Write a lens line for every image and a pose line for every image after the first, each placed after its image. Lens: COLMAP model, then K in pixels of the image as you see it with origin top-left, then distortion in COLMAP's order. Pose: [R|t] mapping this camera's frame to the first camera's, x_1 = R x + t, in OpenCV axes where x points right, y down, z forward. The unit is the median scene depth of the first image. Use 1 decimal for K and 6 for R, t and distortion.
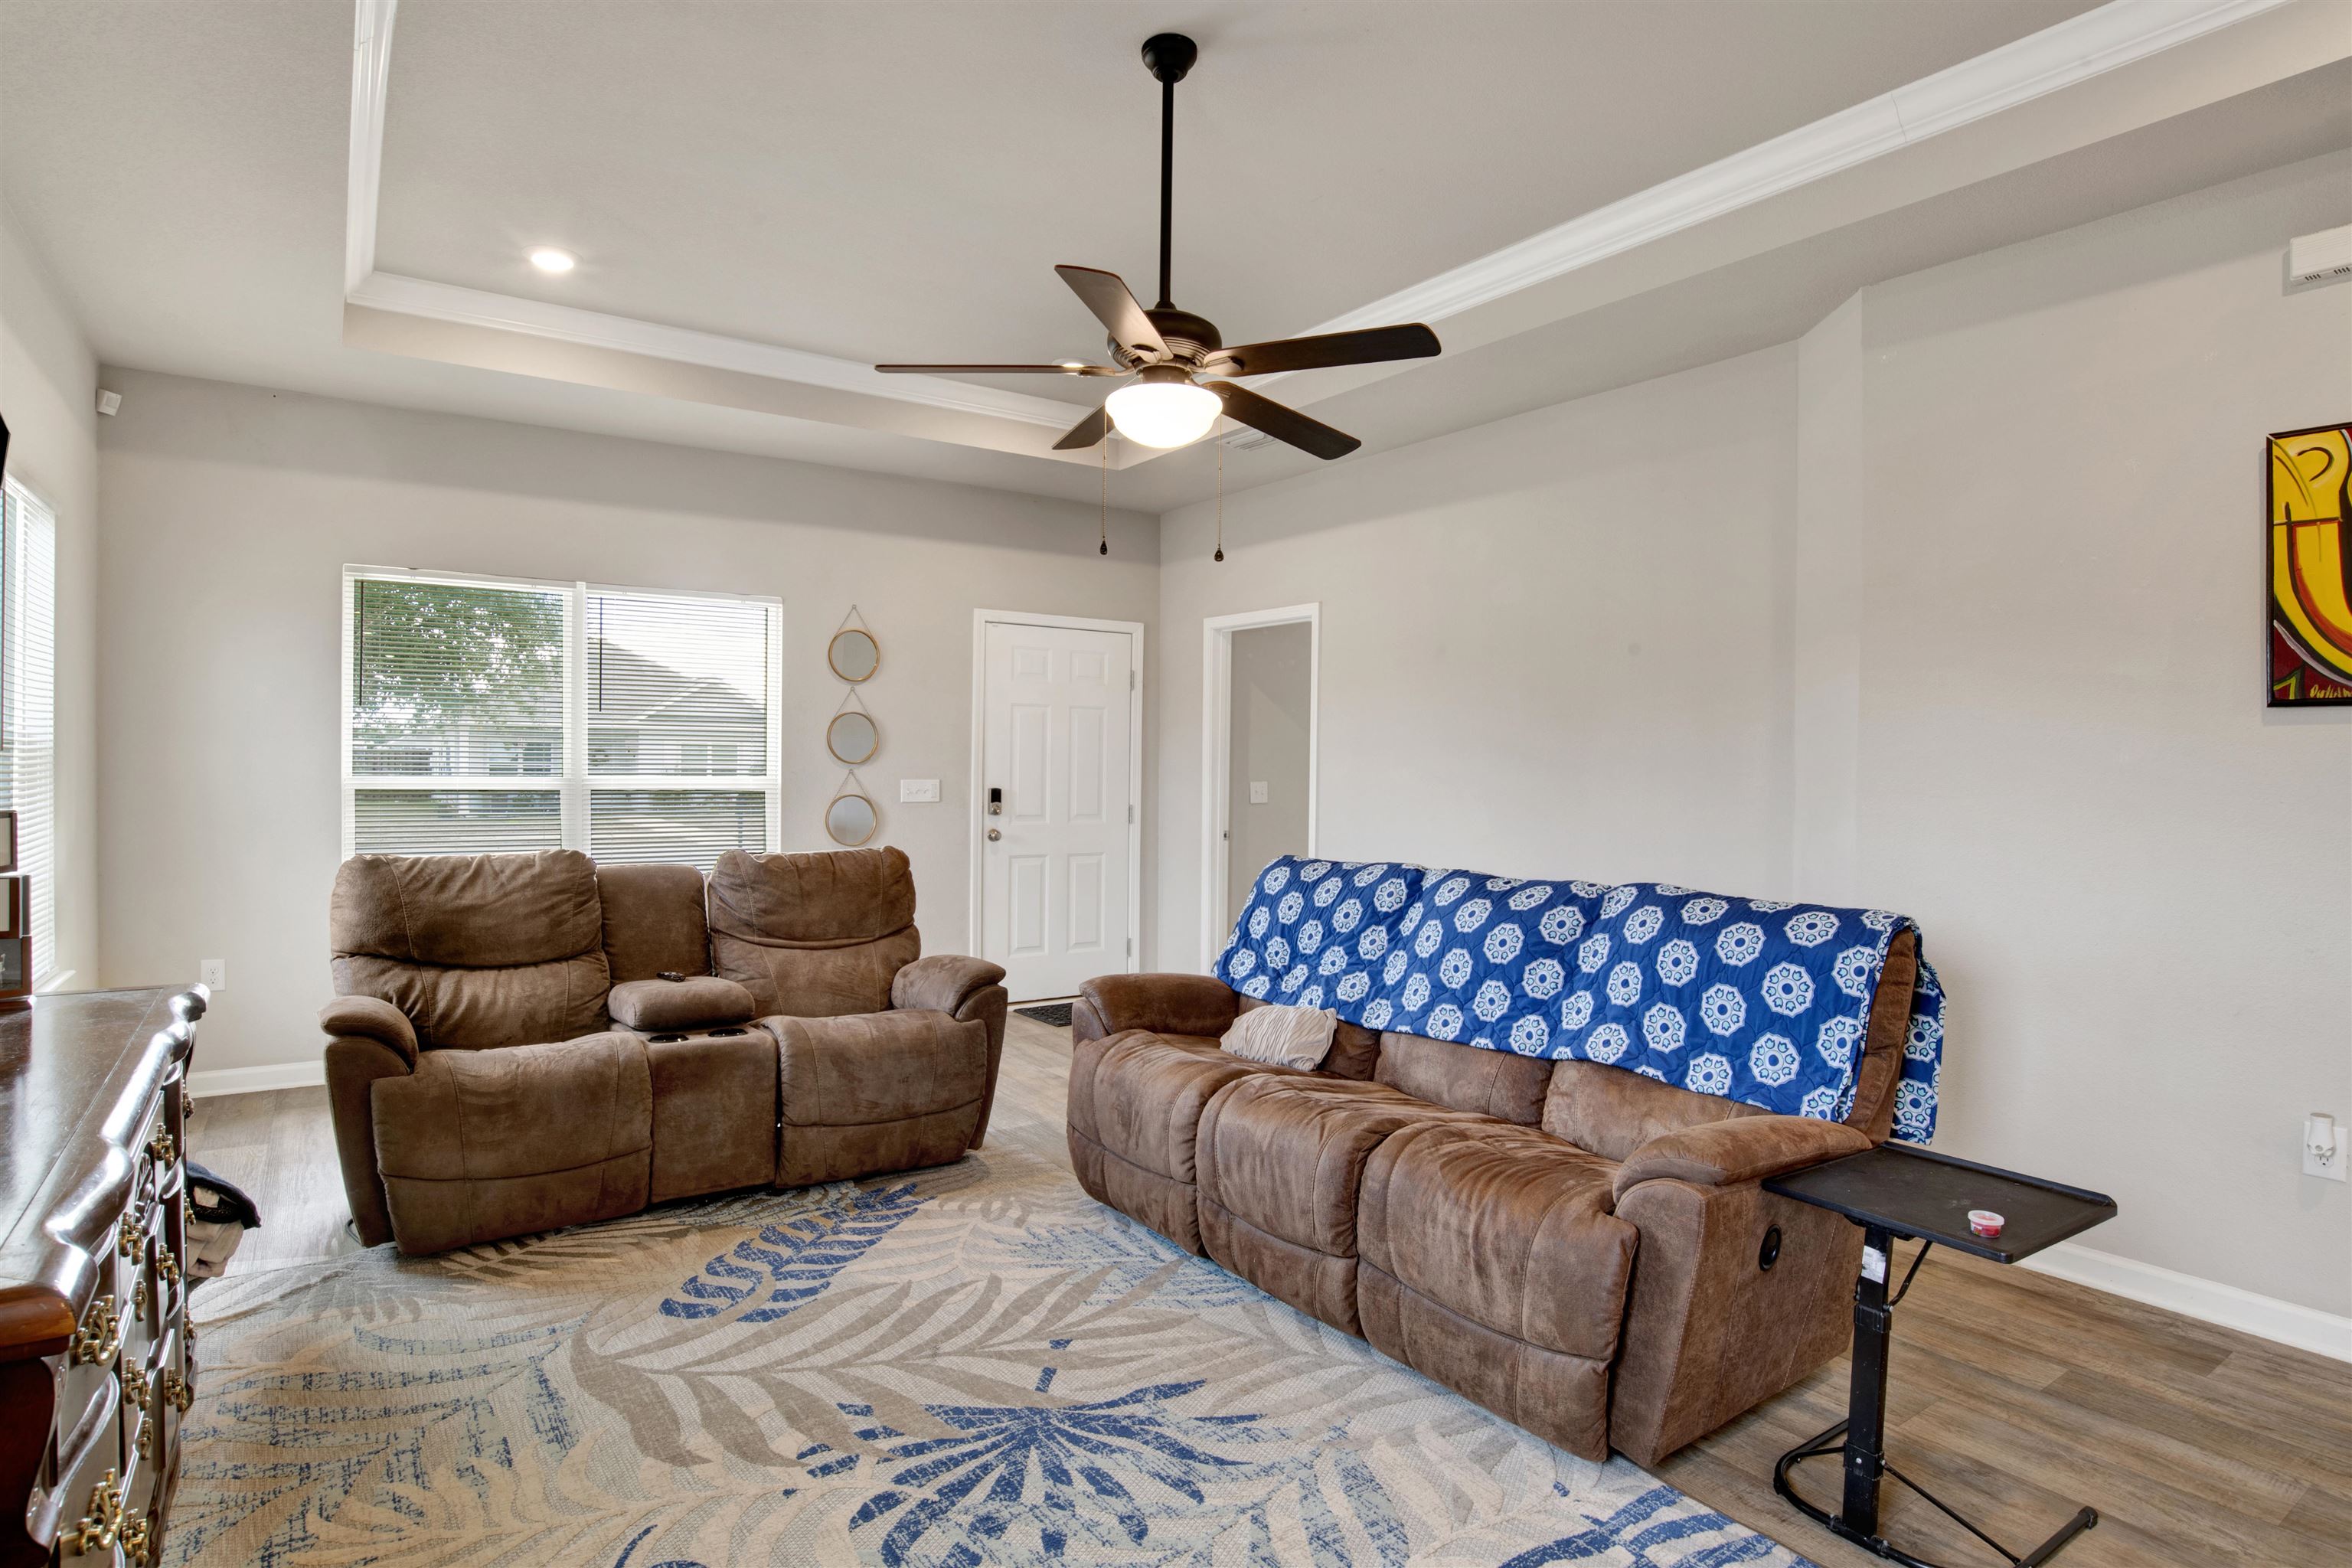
lens RADIAL K [[1266.9, 0, 1176.0], [0, 1266.9, 784.0], [0, 0, 1]] dist [-0.048748, 0.001416]
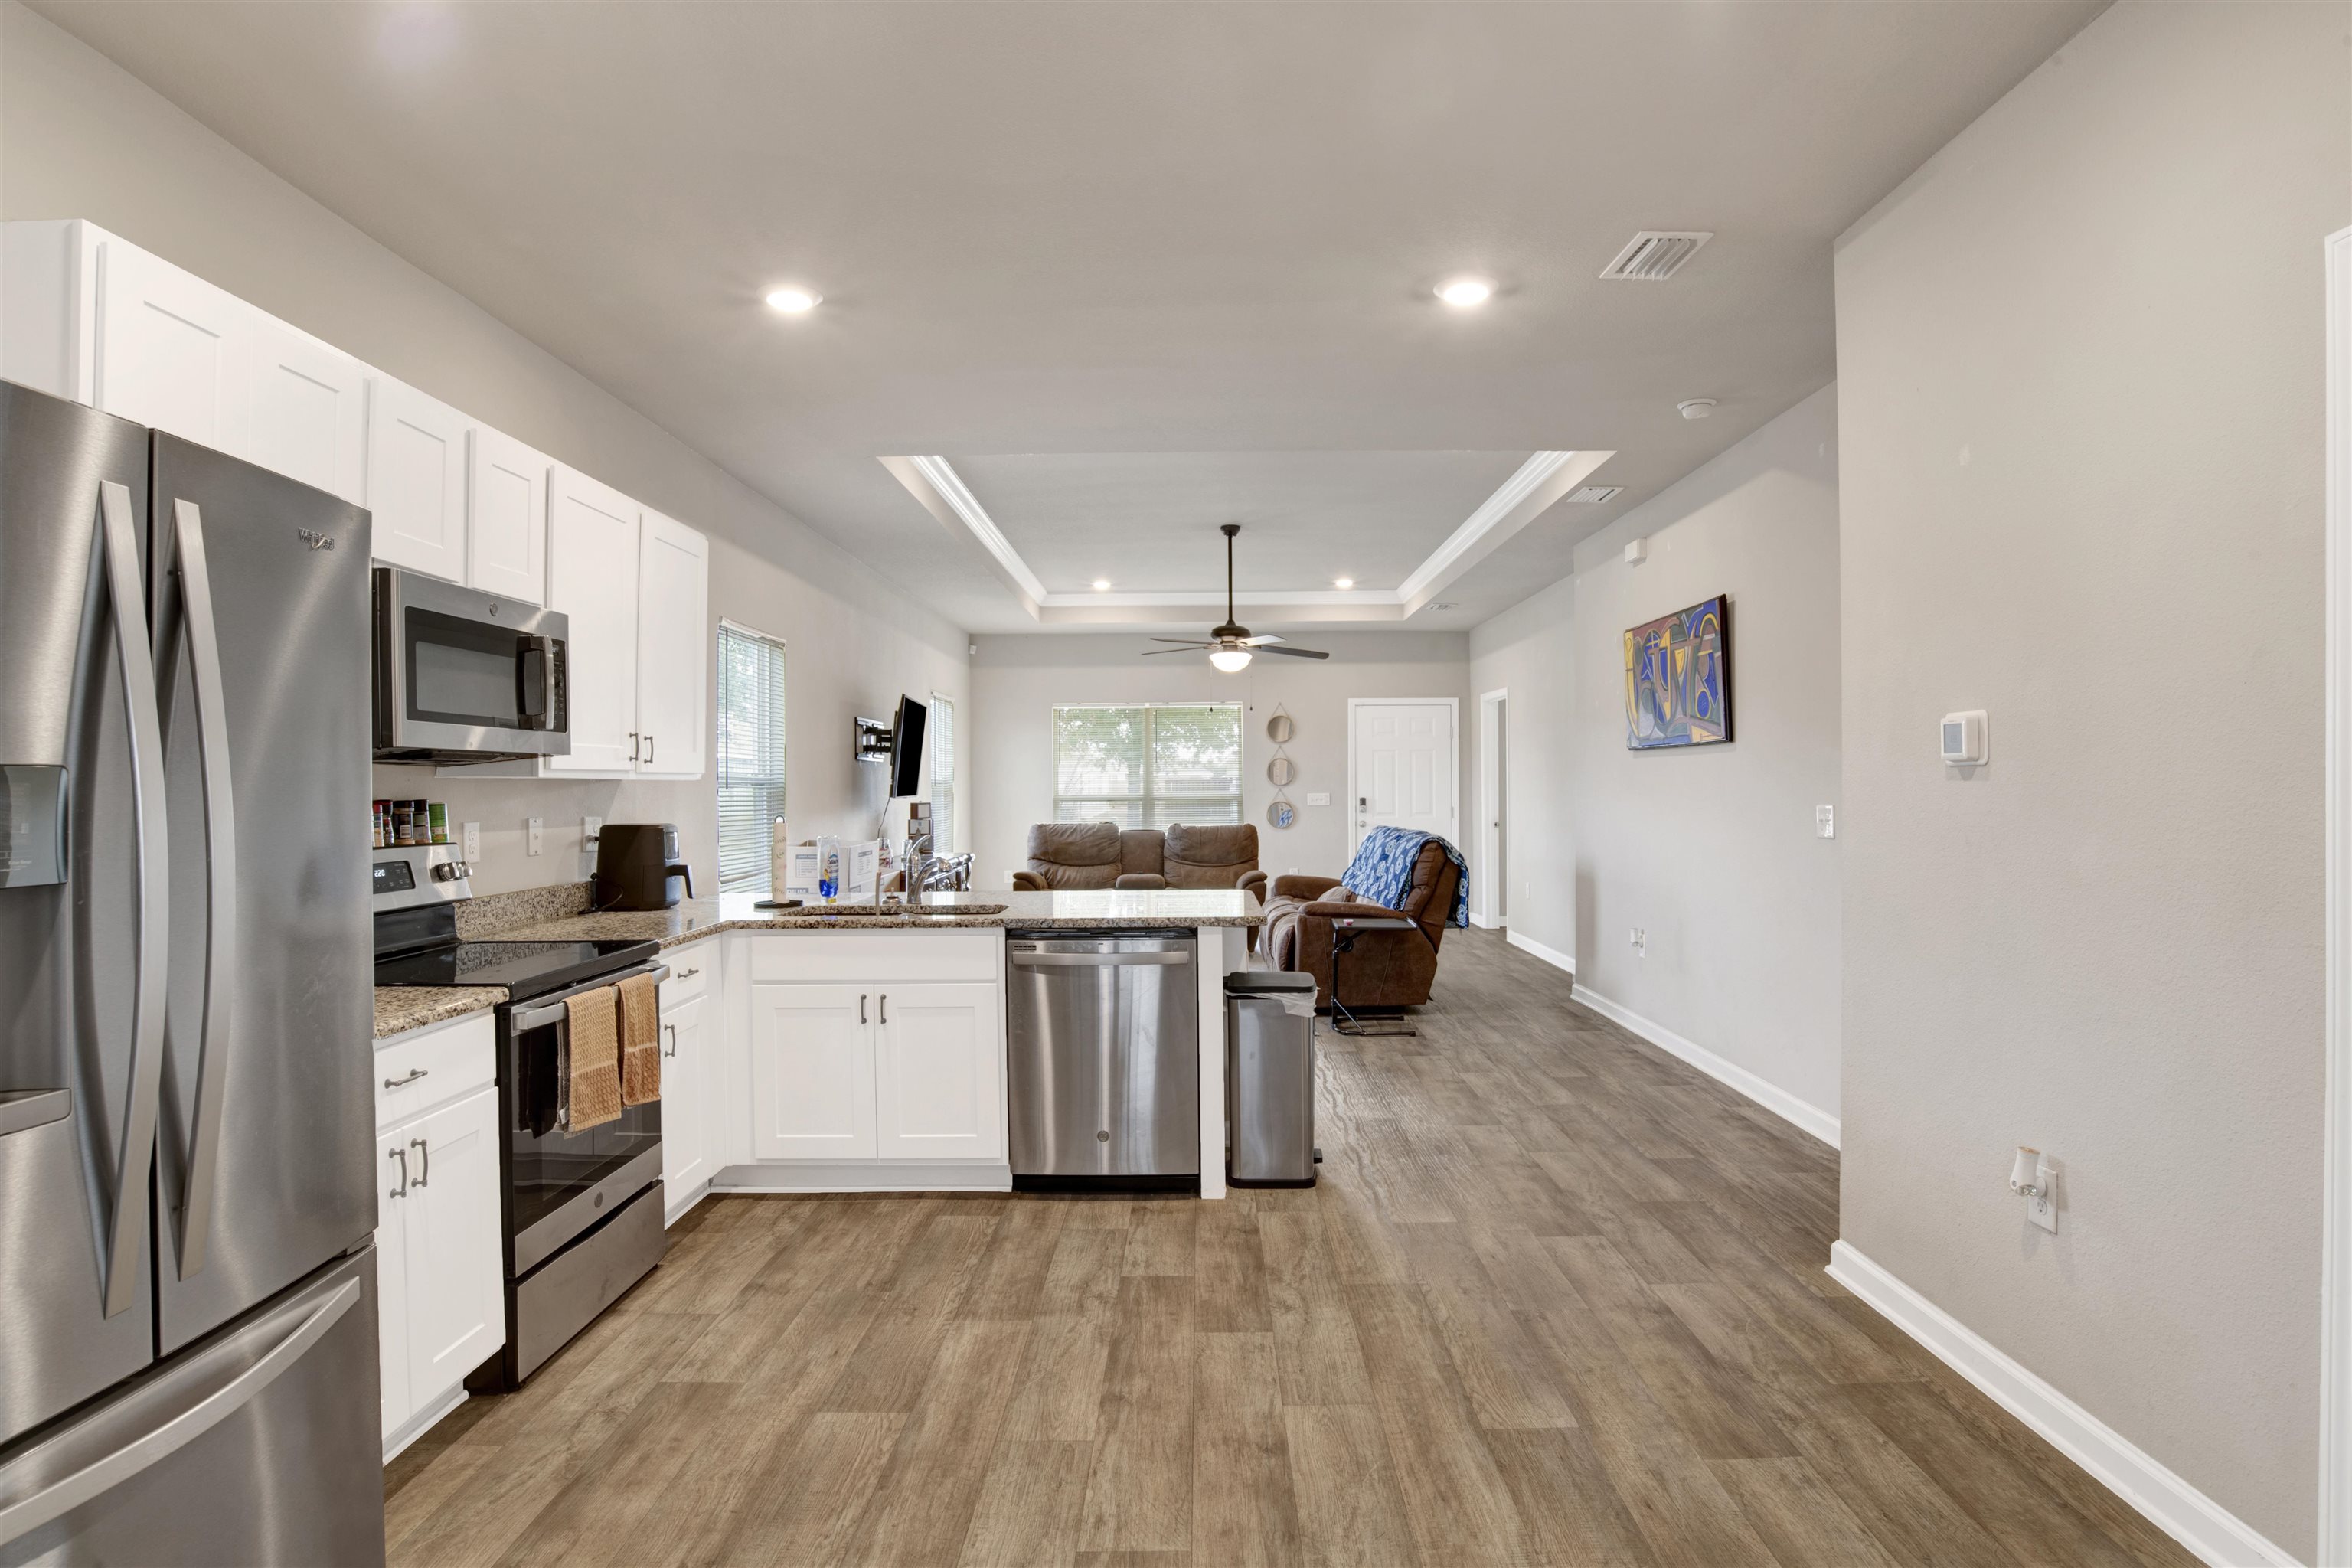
lens RADIAL K [[1215.5, 0, 1199.7], [0, 1215.5, 780.1], [0, 0, 1]] dist [-0.061969, 0.020790]
pose [[0.820430, -0.019621, -0.571410, 1.167021], [0.008771, 0.999725, -0.021735, 0.024970], [0.571679, 0.012820, 0.820377, -0.987636]]
